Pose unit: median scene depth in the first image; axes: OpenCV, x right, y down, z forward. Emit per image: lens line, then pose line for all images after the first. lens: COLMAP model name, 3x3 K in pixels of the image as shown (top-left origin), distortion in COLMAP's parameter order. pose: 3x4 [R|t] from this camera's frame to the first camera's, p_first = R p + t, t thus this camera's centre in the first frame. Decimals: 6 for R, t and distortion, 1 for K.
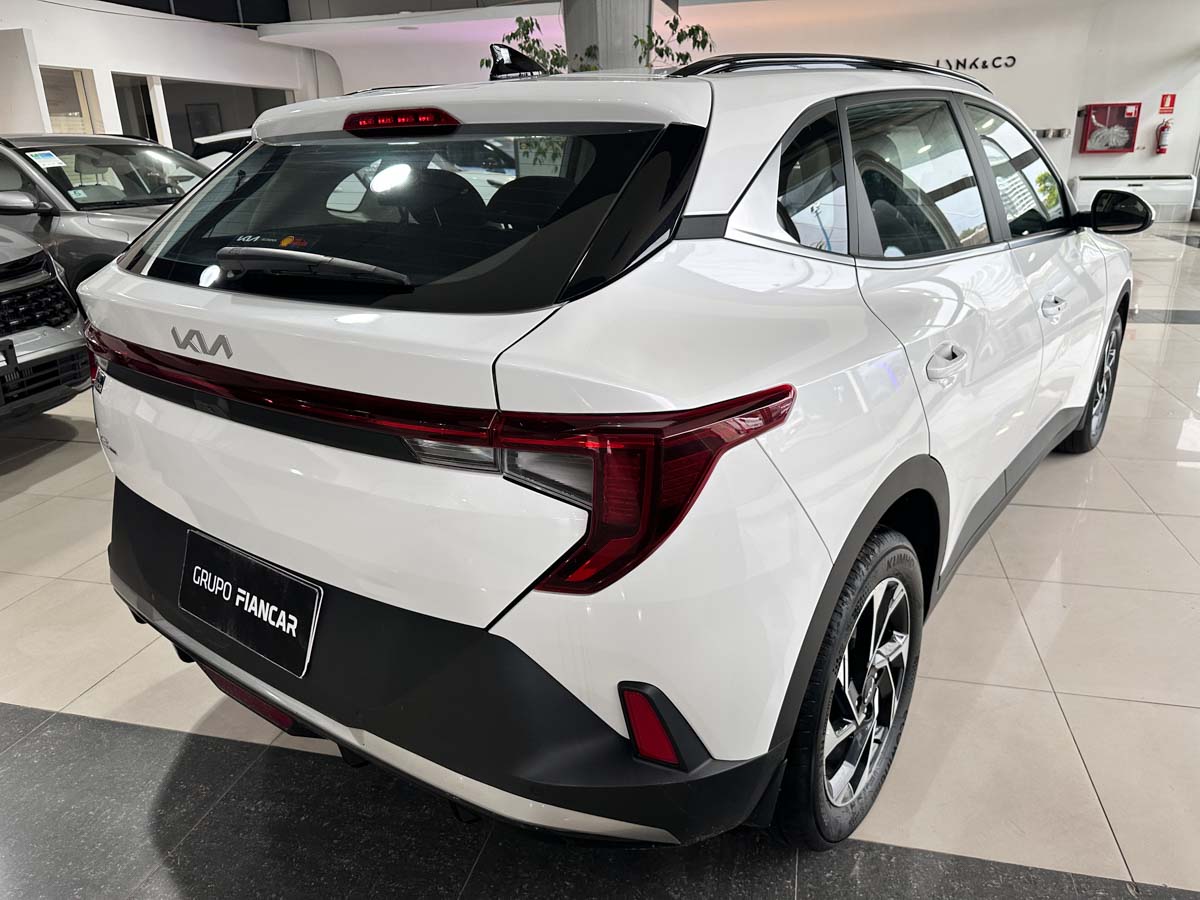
lens RADIAL K [[841.5, 0, 593.6], [0, 841.5, 448.7], [0, 0, 1]] dist [0.094768, -0.132385]
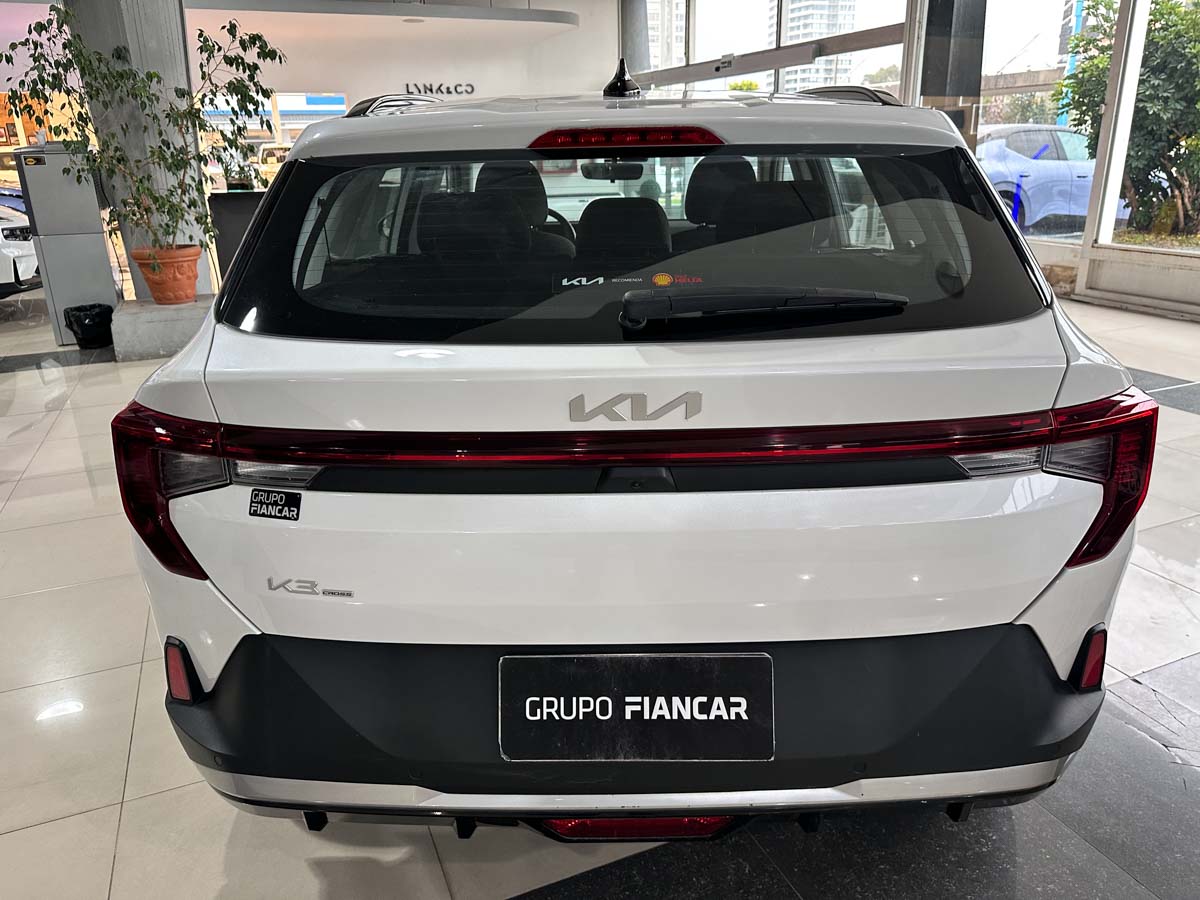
lens RADIAL K [[856.7, 0, 635.0], [0, 856.7, 463.6], [0, 0, 1]] dist [0.005127, -0.001203]
pose [[0.799189, -0.198258, 0.567442, -0.704334], [0.201986, 0.977721, 0.057126, -0.088990], [-0.566126, 0.068961, 0.821429, 0.246150]]
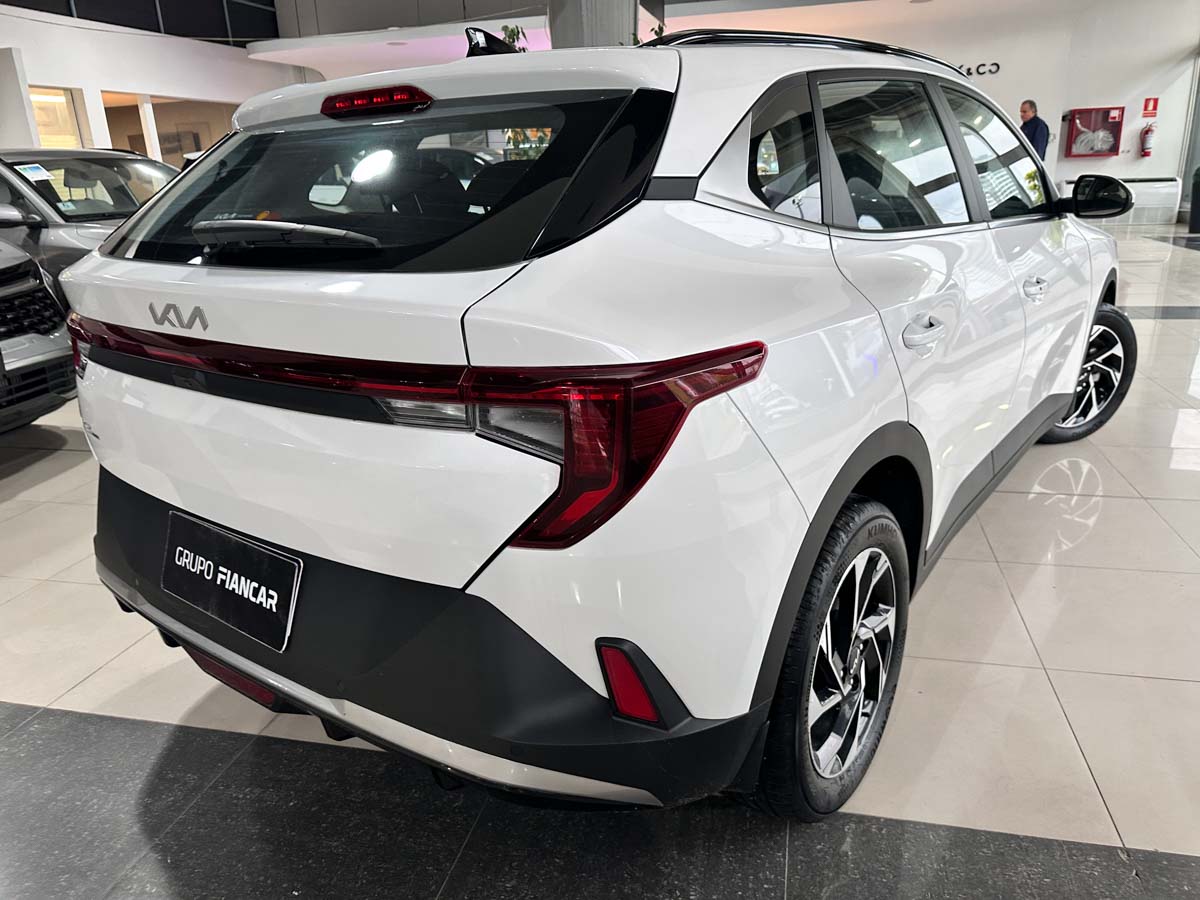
lens RADIAL K [[841.0, 0, 600.0], [0, 841.0, 450.0], [0, 0, 1]] dist [0.087790, -0.127743]
pose [[0.999736, -0.020991, 0.009363, 0.018558], [0.021118, 0.999683, -0.013725, 0.041996], [-0.009072, 0.013919, 0.999862, -0.001545]]
